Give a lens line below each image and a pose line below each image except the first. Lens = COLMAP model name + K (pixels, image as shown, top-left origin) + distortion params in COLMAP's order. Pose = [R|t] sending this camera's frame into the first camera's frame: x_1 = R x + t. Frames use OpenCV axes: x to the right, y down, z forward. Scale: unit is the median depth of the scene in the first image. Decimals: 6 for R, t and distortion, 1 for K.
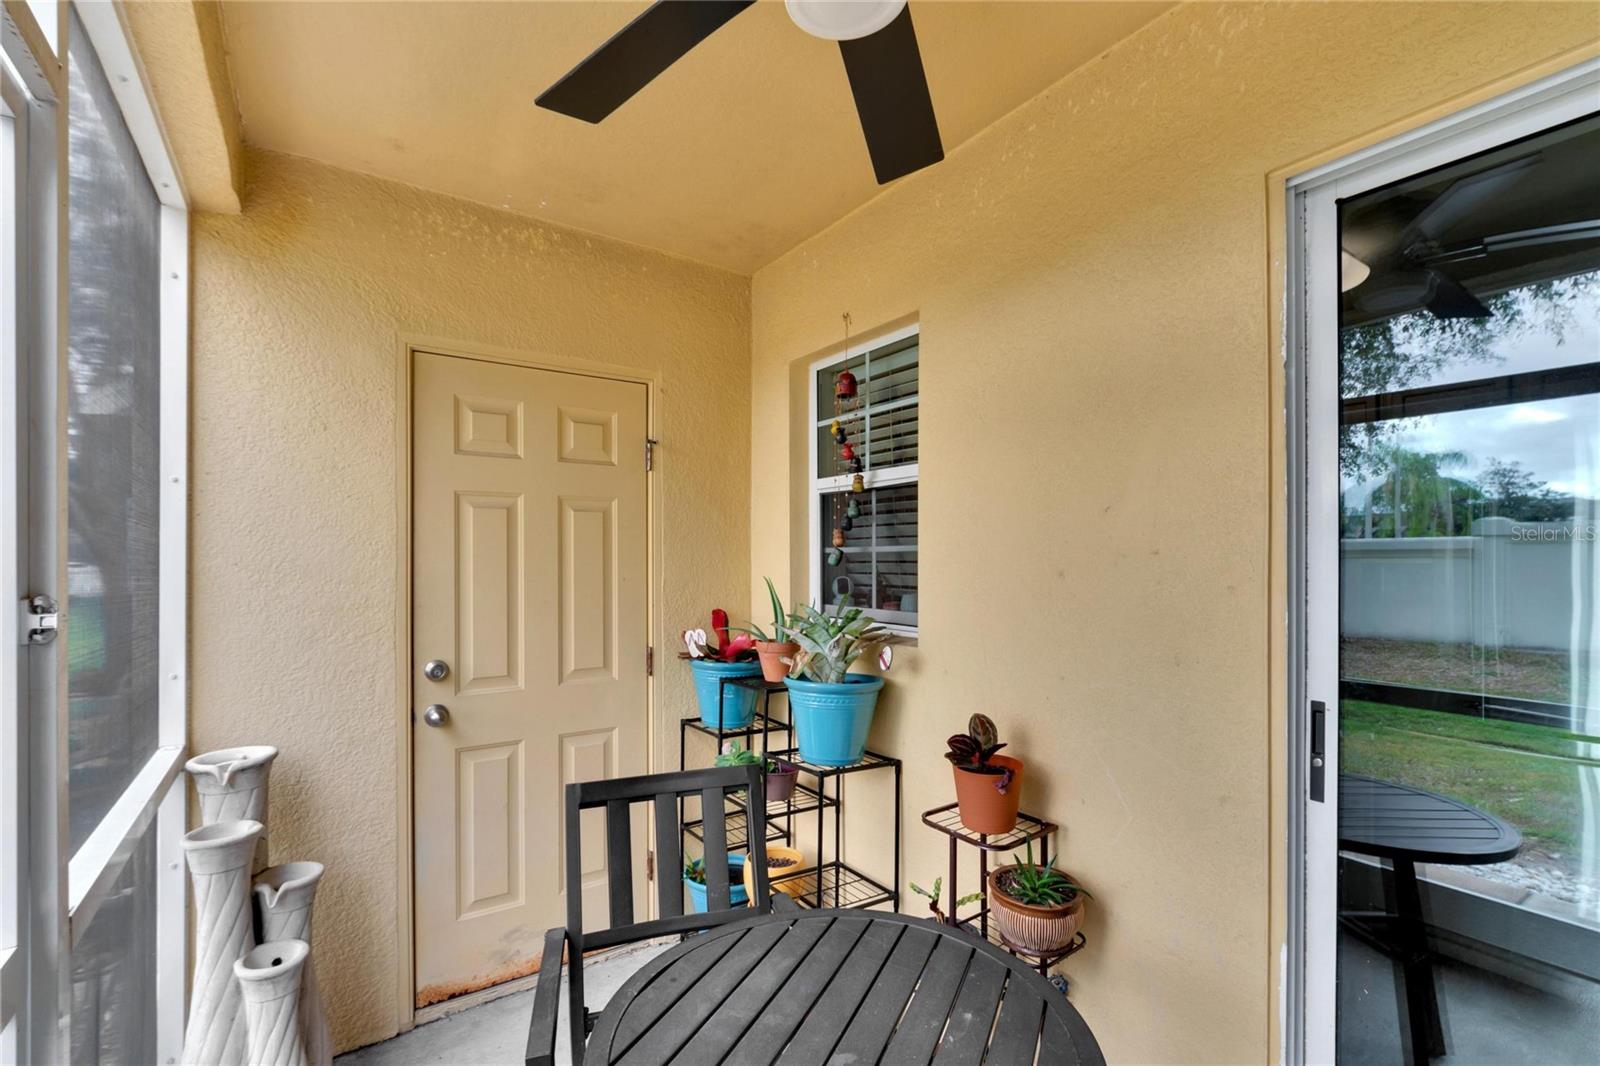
lens RADIAL K [[719.5, 0, 795.4], [0, 719.5, 557.0], [0, 0, 1]] dist [-0.001826, -0.000028]
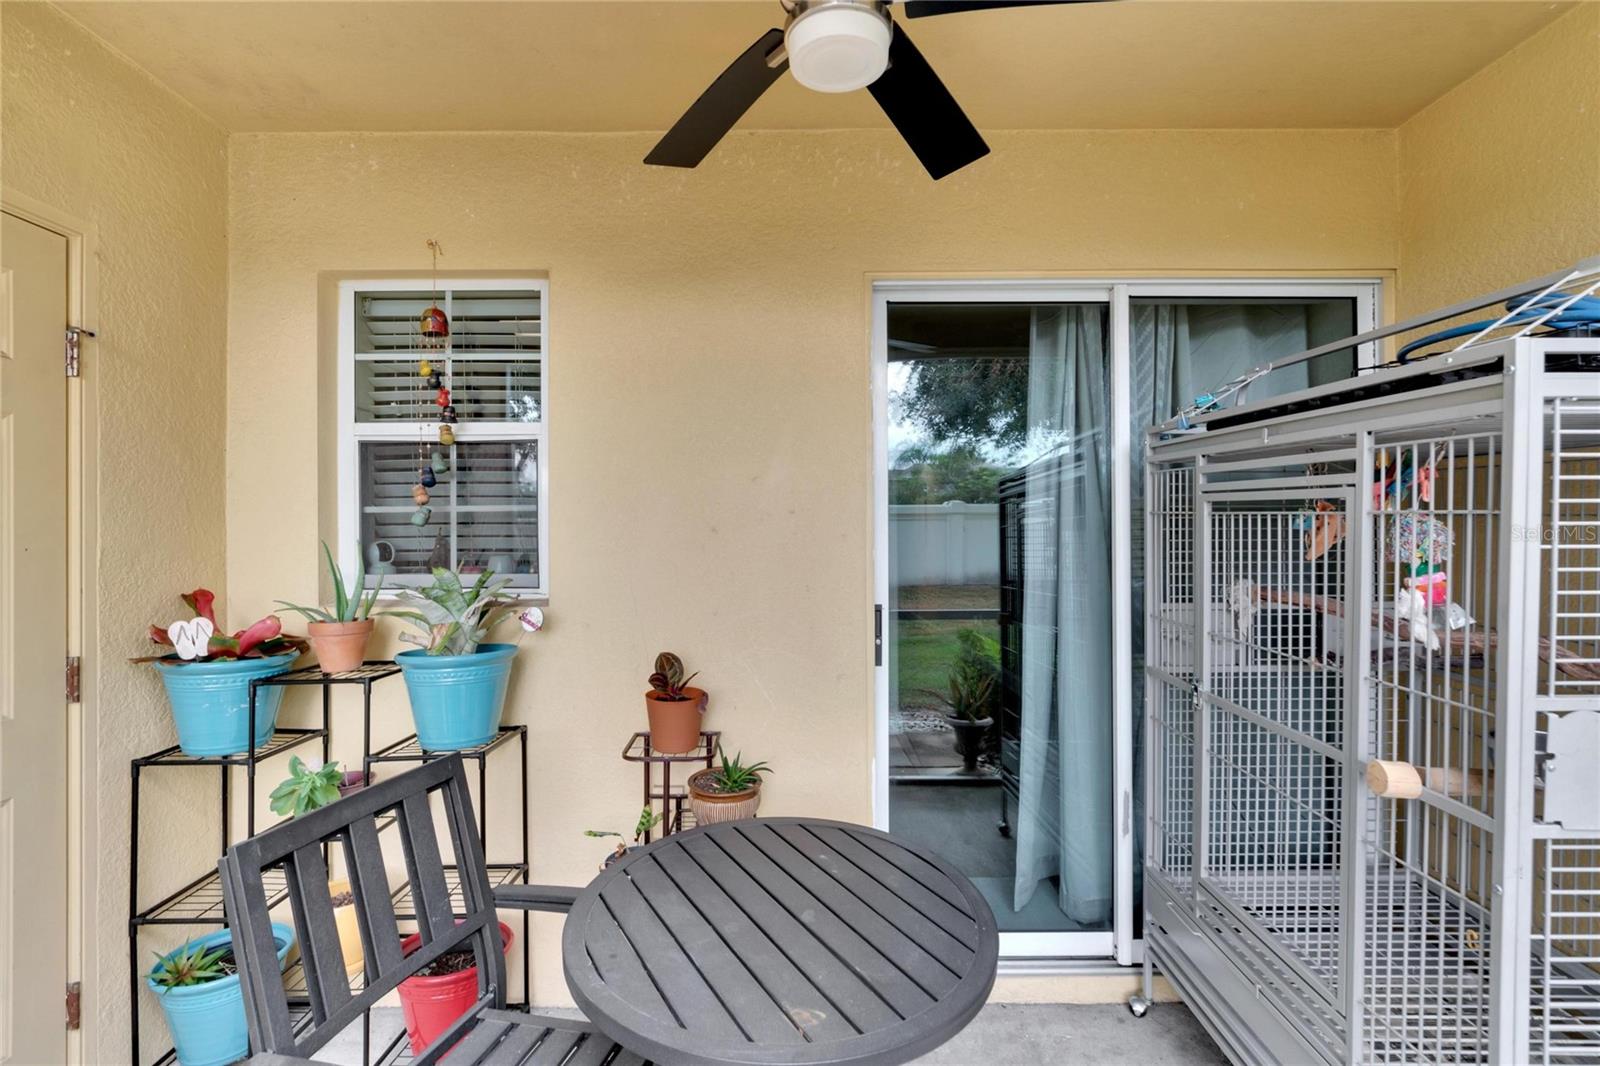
lens RADIAL K [[713.1, 0, 792.7], [0, 713.1, 525.1], [0, 0, 1]] dist [0.000009, -0.000095]
pose [[0.560541, 0.004730, 0.828113, -0.402329], [0.003843, 0.999958, -0.008313, 0.019353], [-0.828118, 0.007842, 0.560499, 0.142970]]
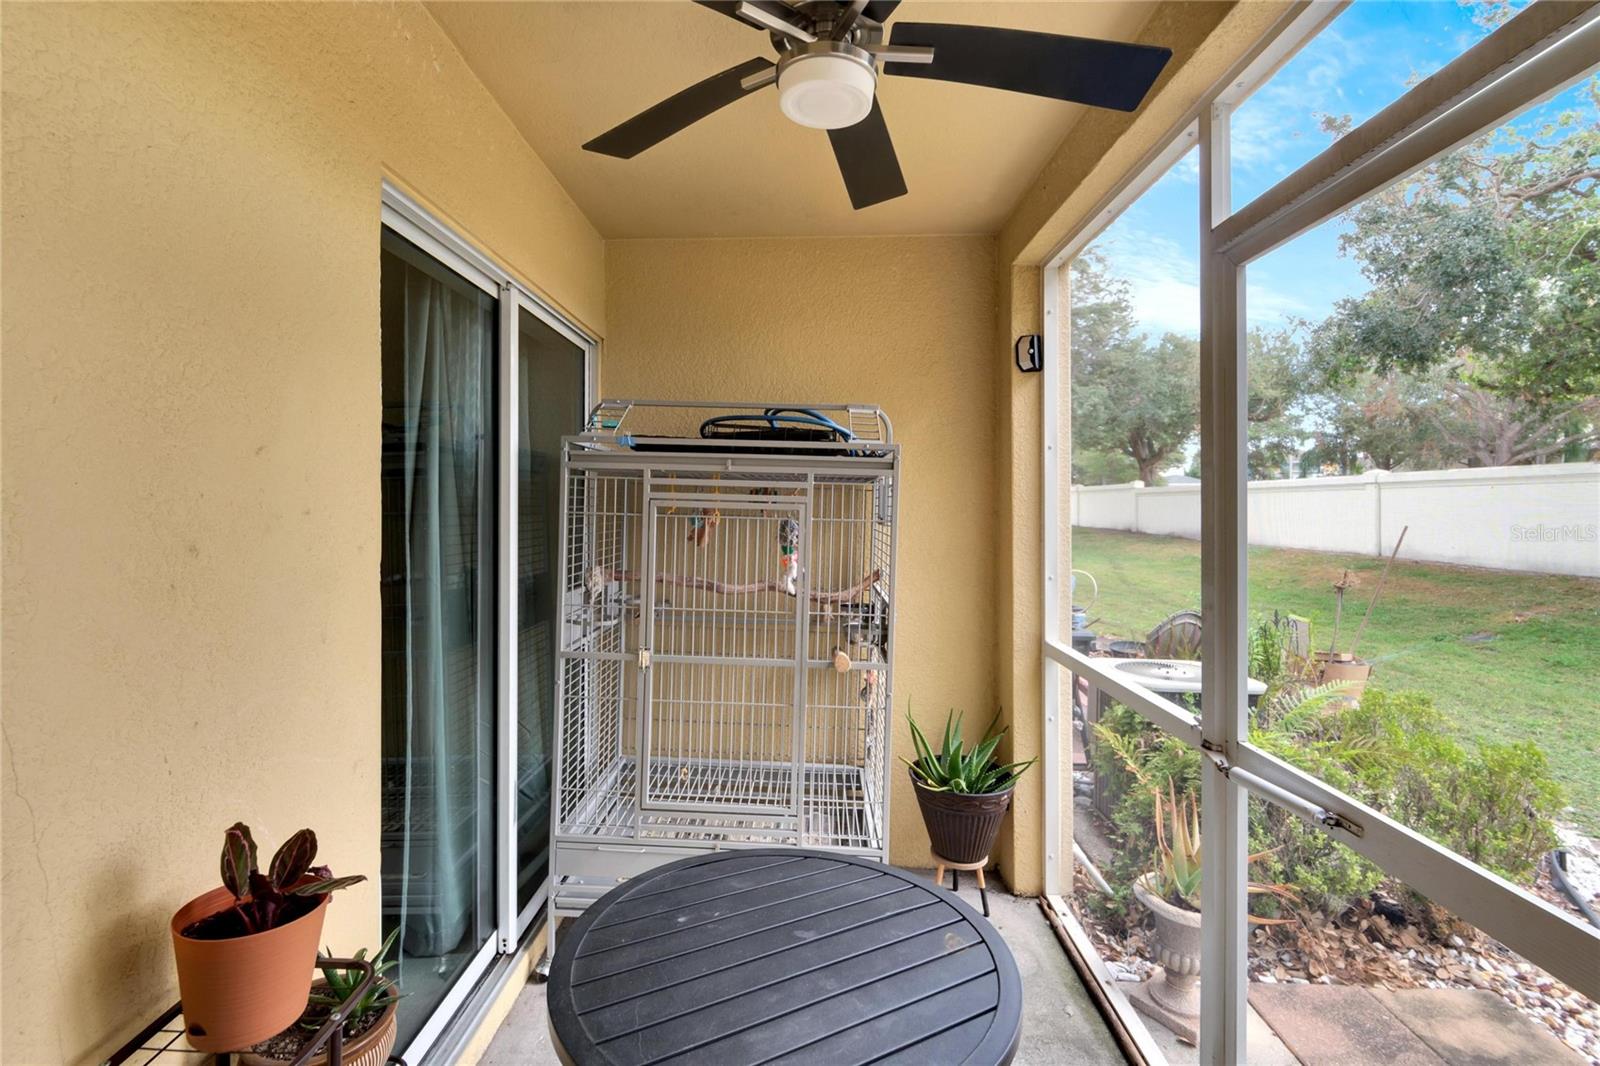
lens RADIAL K [[703.9, 0, 797.3], [0, 703.9, 548.9], [0, 0, 1]] dist [0.000074, 0.000083]
pose [[-0.817913, -0.028227, 0.574649, -0.256162], [0.005292, 0.998384, 0.056573, -0.004146], [-0.575318, 0.049313, -0.816442, 0.828061]]
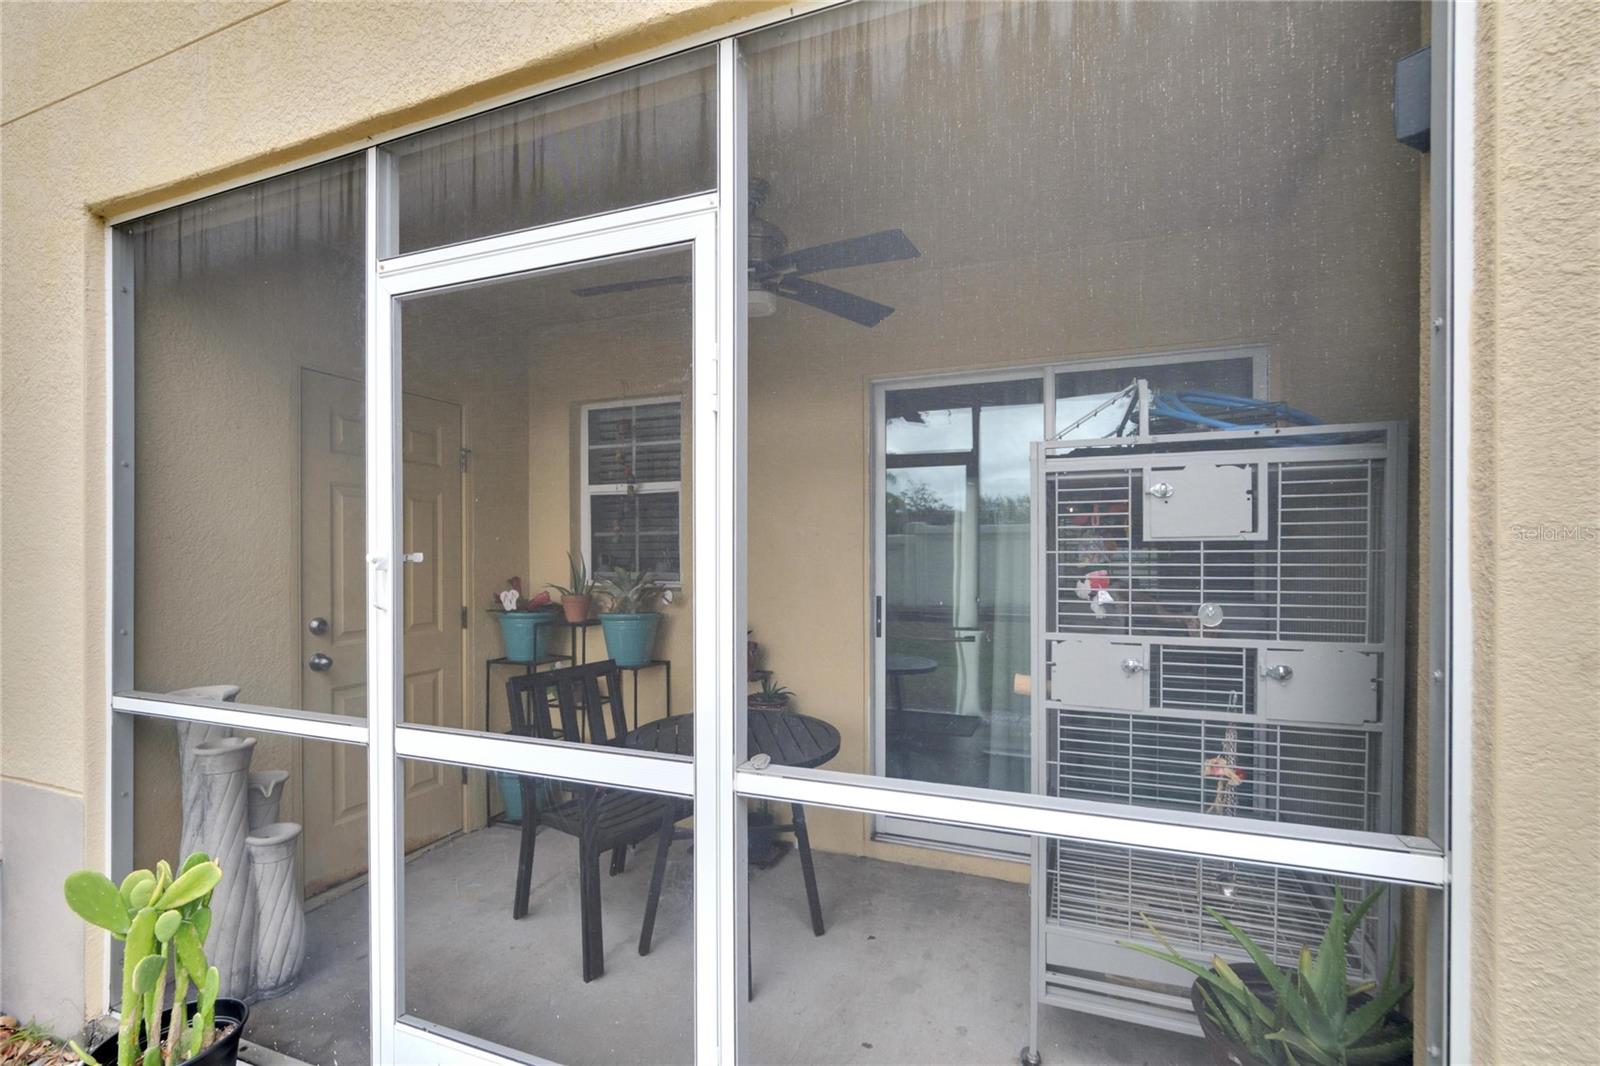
lens RADIAL K [[703.9, 0, 797.3], [0, 703.9, 548.9], [0, 0, 1]] dist [0.000074, 0.000083]
pose [[0.821981, -0.000802, 0.569515, -0.476114], [0.002643, 0.999994, -0.002406, 0.027214], [-0.569509, 0.003483, 0.821978, -0.442793]]
